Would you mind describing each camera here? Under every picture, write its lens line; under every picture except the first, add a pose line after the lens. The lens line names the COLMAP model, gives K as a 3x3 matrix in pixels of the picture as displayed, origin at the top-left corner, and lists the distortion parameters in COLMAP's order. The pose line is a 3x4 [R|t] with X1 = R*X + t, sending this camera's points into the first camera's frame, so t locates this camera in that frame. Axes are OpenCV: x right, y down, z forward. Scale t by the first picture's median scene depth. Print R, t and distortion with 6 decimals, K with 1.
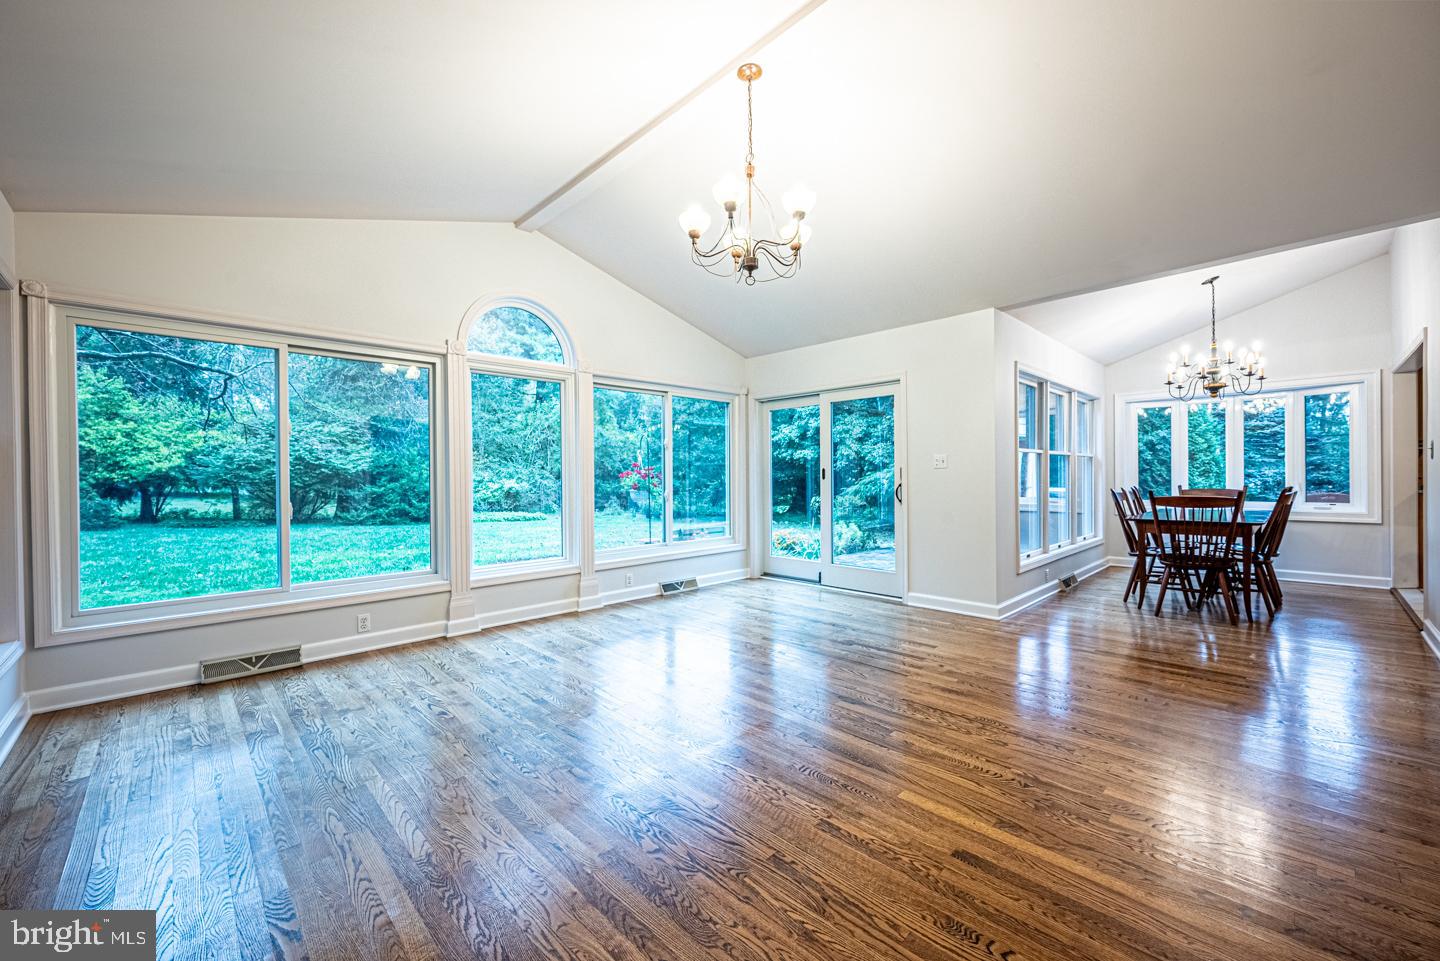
lens RADIAL K [[567.7, 0, 715.1], [0, 567.7, 480.2], [0, 0, 1]] dist [0.000266, -0.000326]
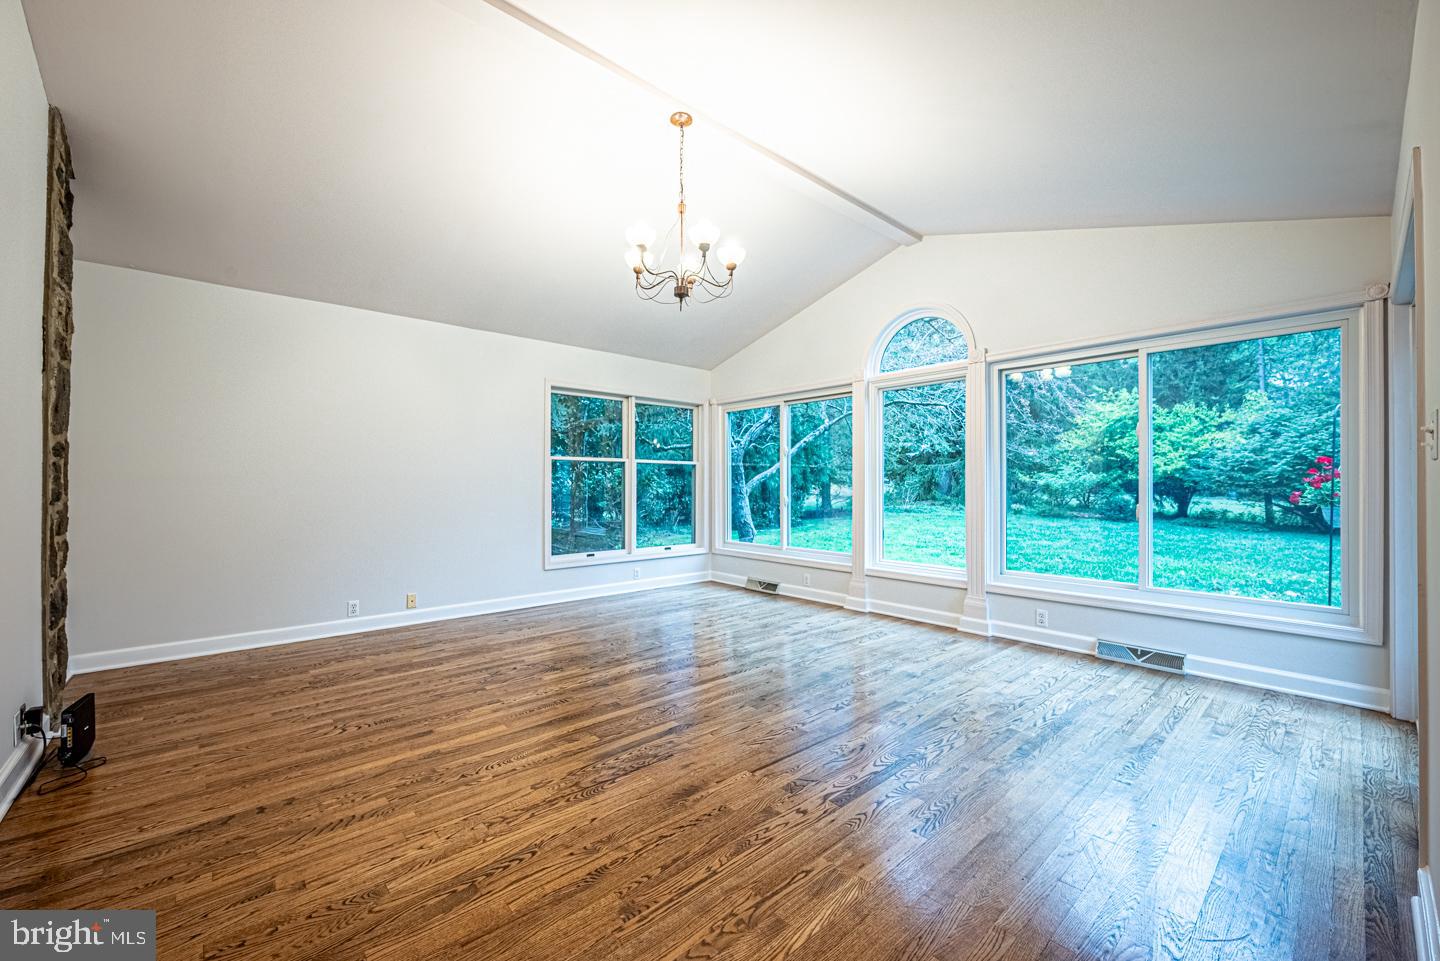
lens RADIAL K [[567.7, 0, 720.6], [0, 567.7, 484.1], [0, 0, 1]] dist [0.000266, -0.000326]
pose [[-0.033110, 0.012828, -0.999369, 1.027255], [-0.007135, 0.999889, 0.013071, -0.018525], [0.999426, 0.007564, -0.033015, 0.977488]]
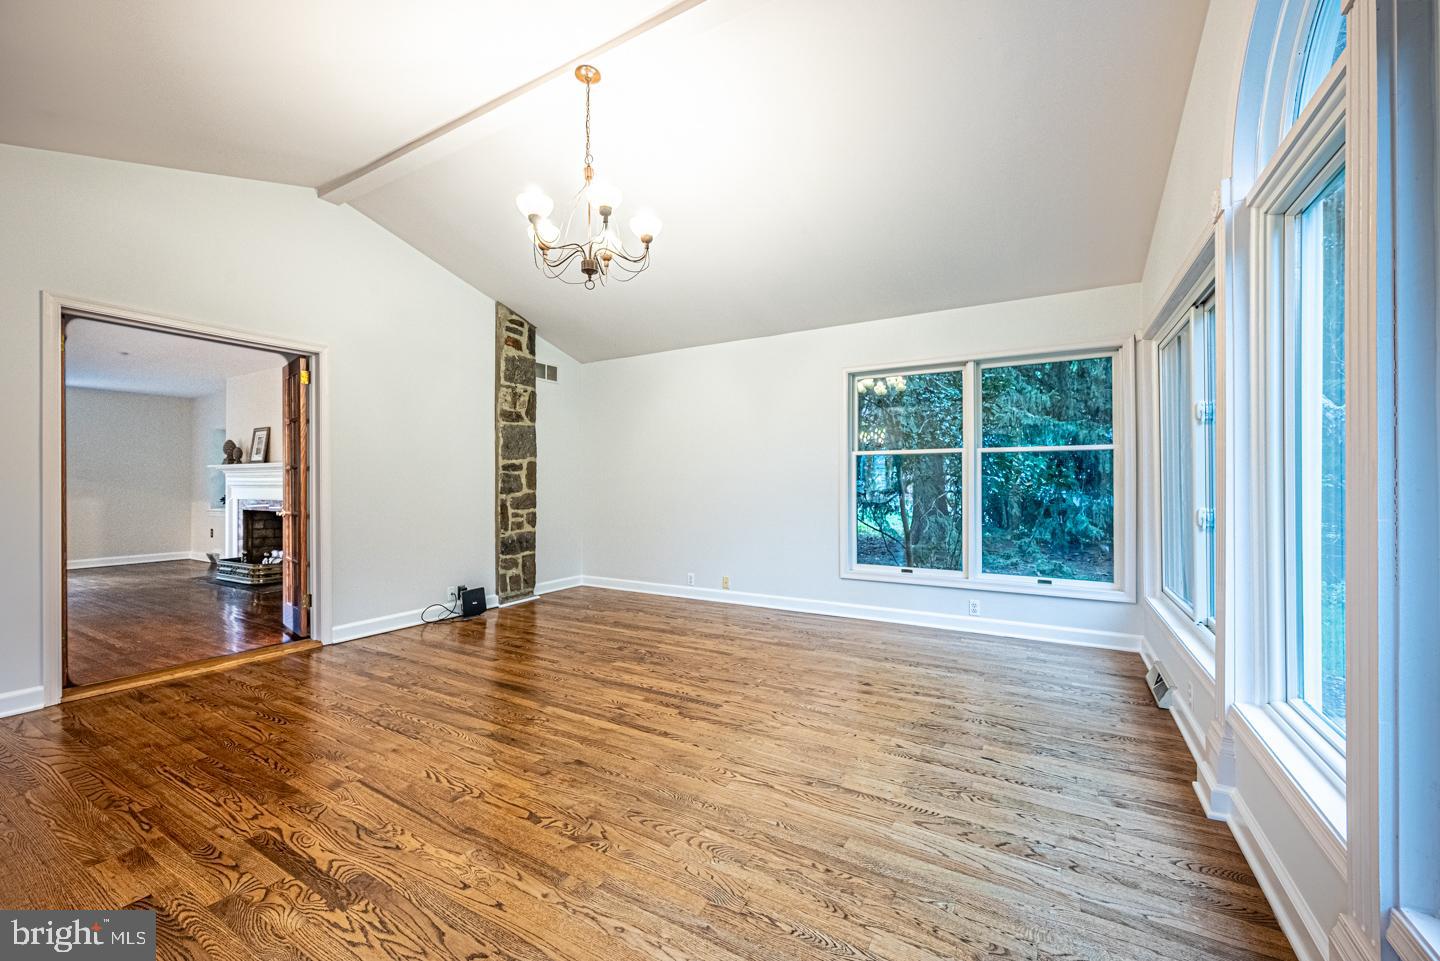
lens RADIAL K [[567.7, 0, 722.3], [0, 567.7, 479.3], [0, 0, 1]] dist [0.000266, -0.000326]
pose [[-0.960389, 0.013198, -0.278351, 0.103407], [0.012407, 0.999912, 0.004602, -0.013351], [0.278387, 0.000966, -0.960468, 1.765393]]
